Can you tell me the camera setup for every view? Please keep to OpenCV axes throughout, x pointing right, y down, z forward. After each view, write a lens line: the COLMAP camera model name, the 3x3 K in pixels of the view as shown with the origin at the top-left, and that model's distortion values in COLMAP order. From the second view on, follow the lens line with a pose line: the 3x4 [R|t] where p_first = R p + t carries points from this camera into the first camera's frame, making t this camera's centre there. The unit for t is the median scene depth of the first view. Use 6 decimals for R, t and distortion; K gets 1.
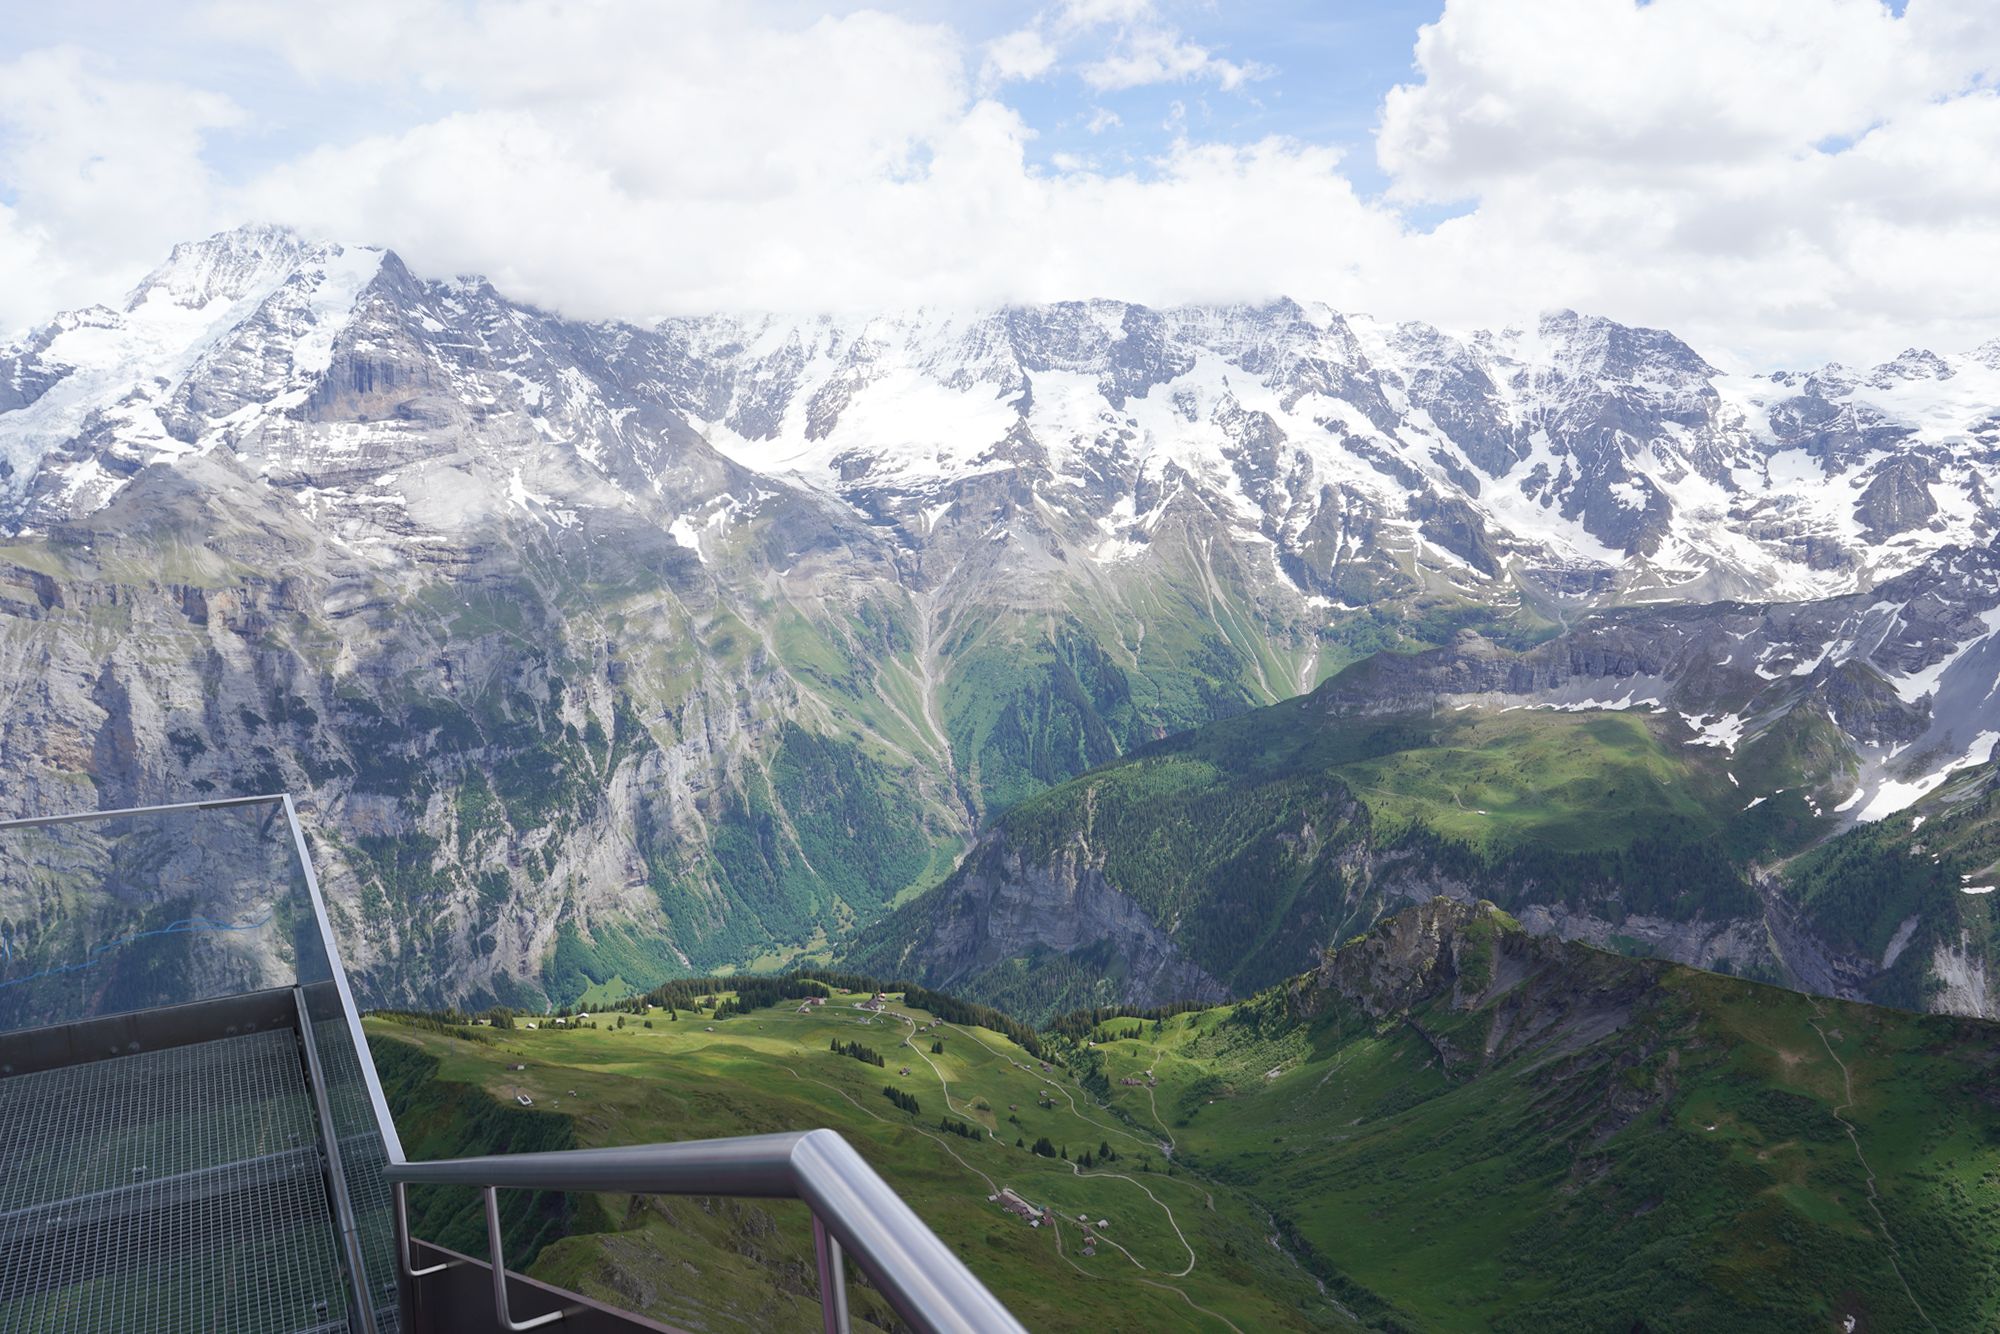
lens RADIAL K [[1363.6, 0, 995.5], [0, 1363.6, 666.6], [0, 0, 1]] dist [-0.020378, 0.021220]
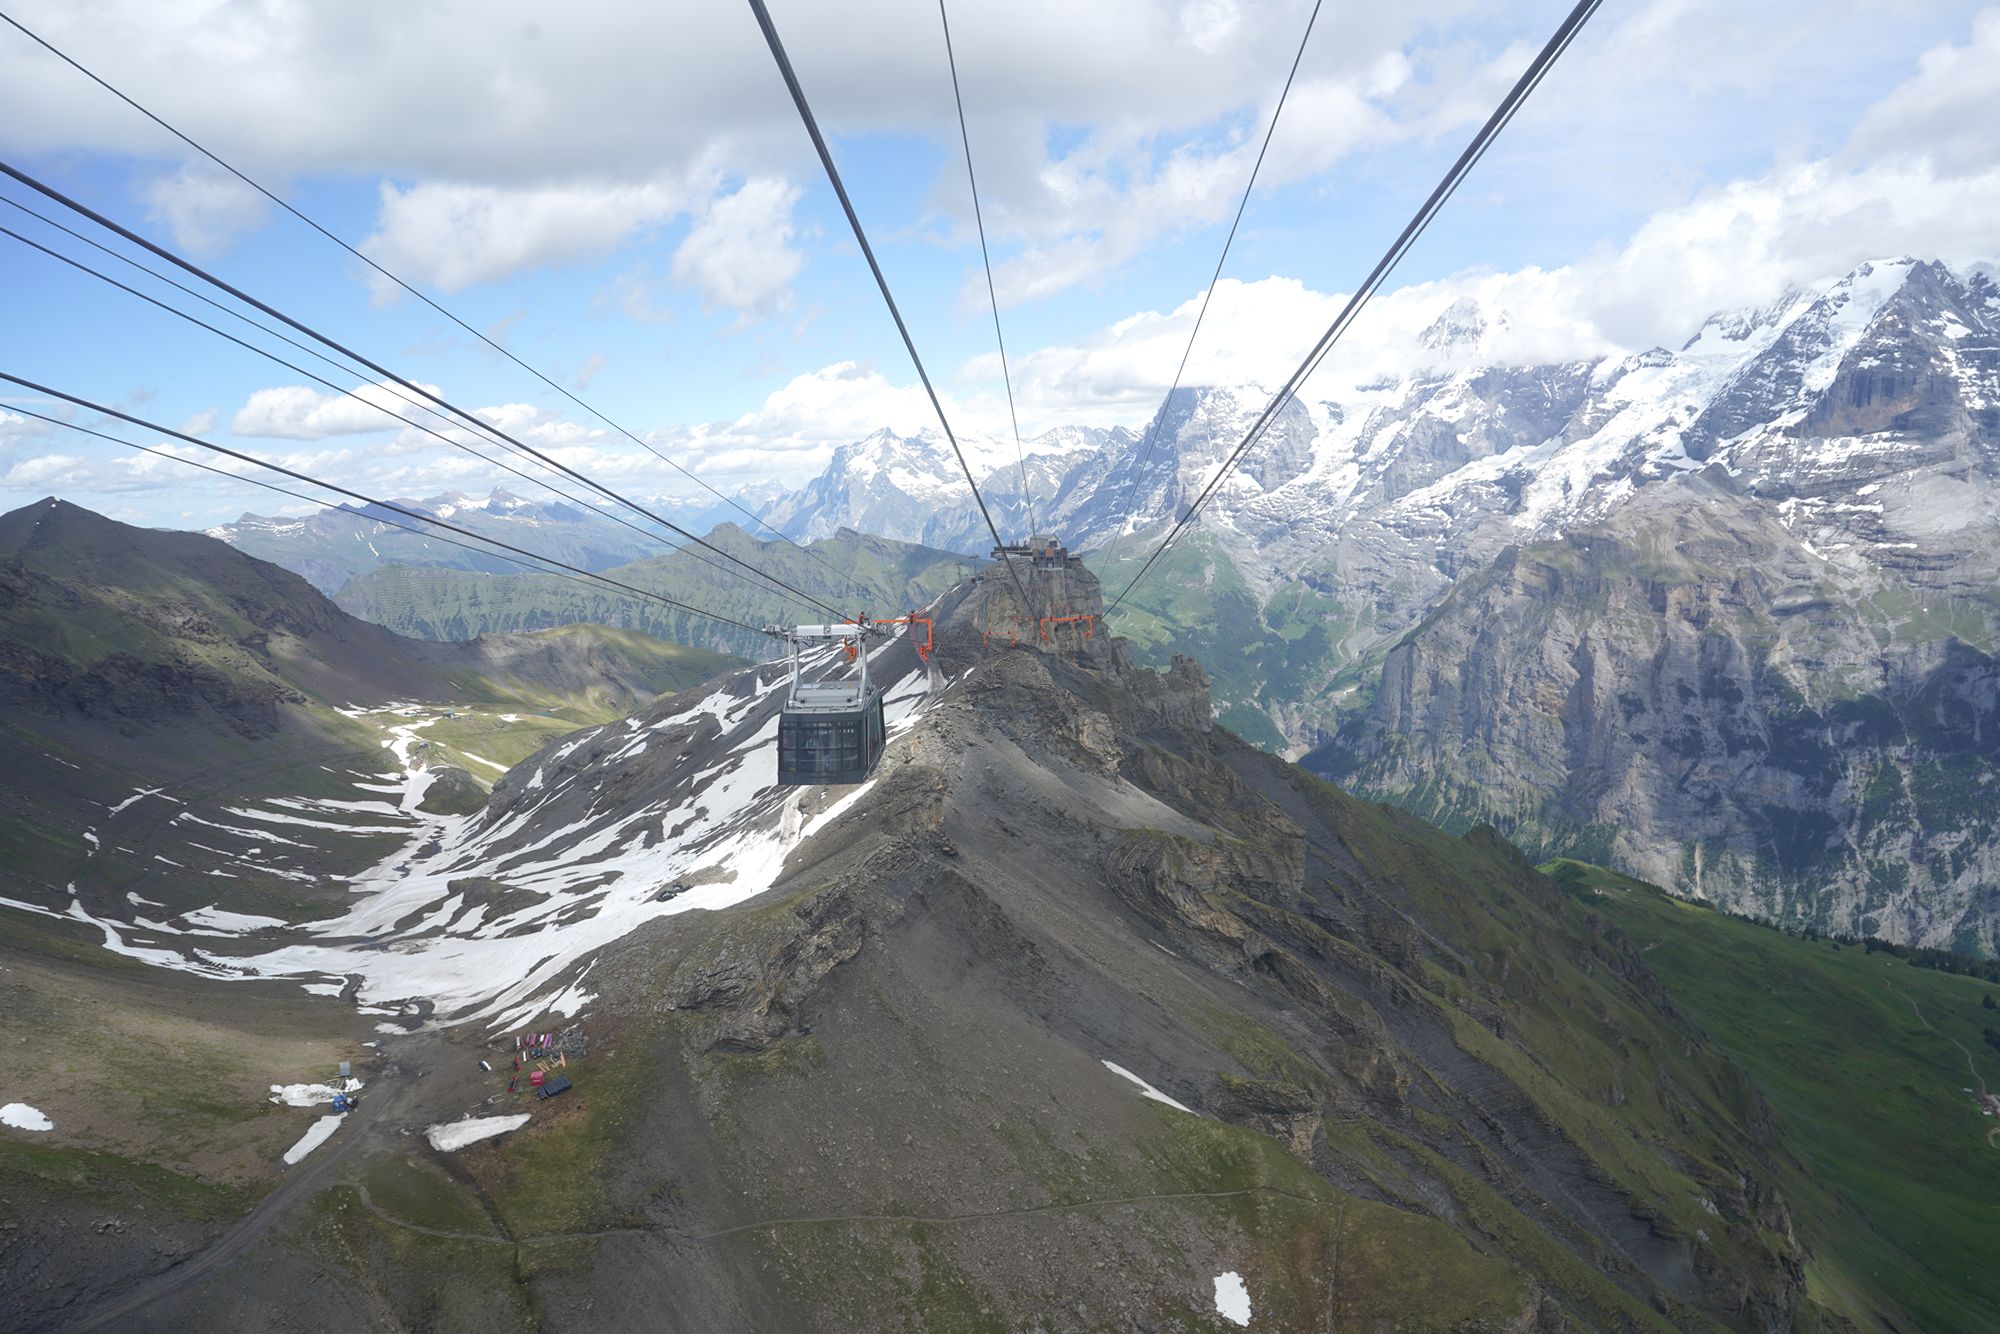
lens RADIAL K [[1357.8, 0, 997.1], [0, 1357.8, 661.7], [0, 0, 1]] dist [-0.008805, 0.015904]
pose [[0.482507, 0.087619, -0.871499, 0.160391], [-0.092071, 0.994545, 0.049015, 0.006938], [0.871040, 0.056589, 0.487942, -0.100901]]
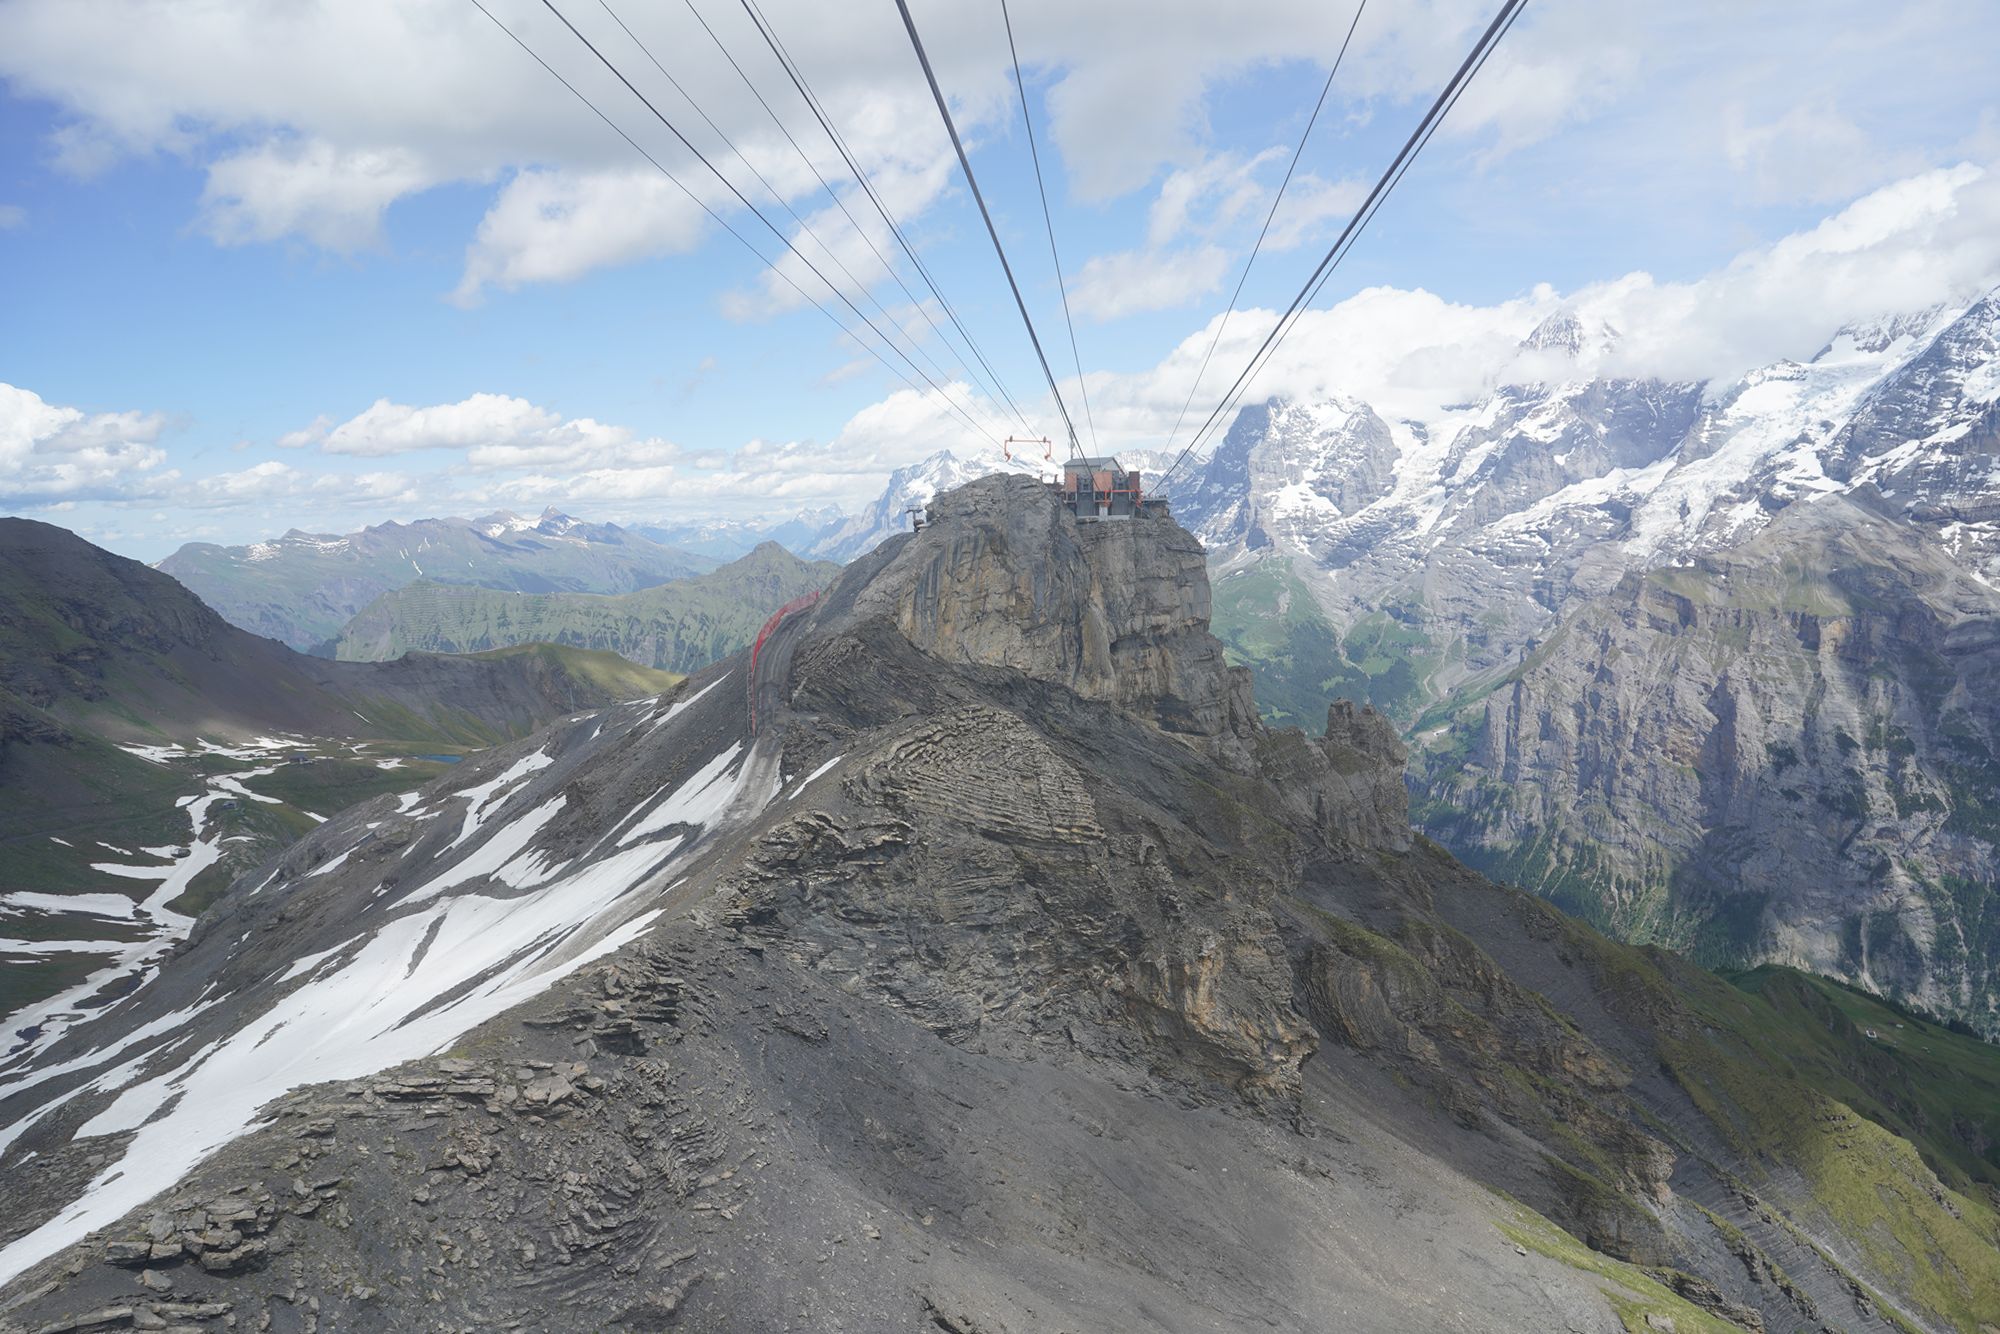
lens RADIAL K [[1373.6, 0, 996.7], [0, 1373.6, 662.0], [0, 0, 1]] dist [-0.017372, 0.027411]
pose [[0.442298, 0.075403, -0.893693, 0.080434], [-0.105116, 0.993950, 0.031839, 0.009665], [0.890687, 0.079859, 0.447549, -0.051363]]
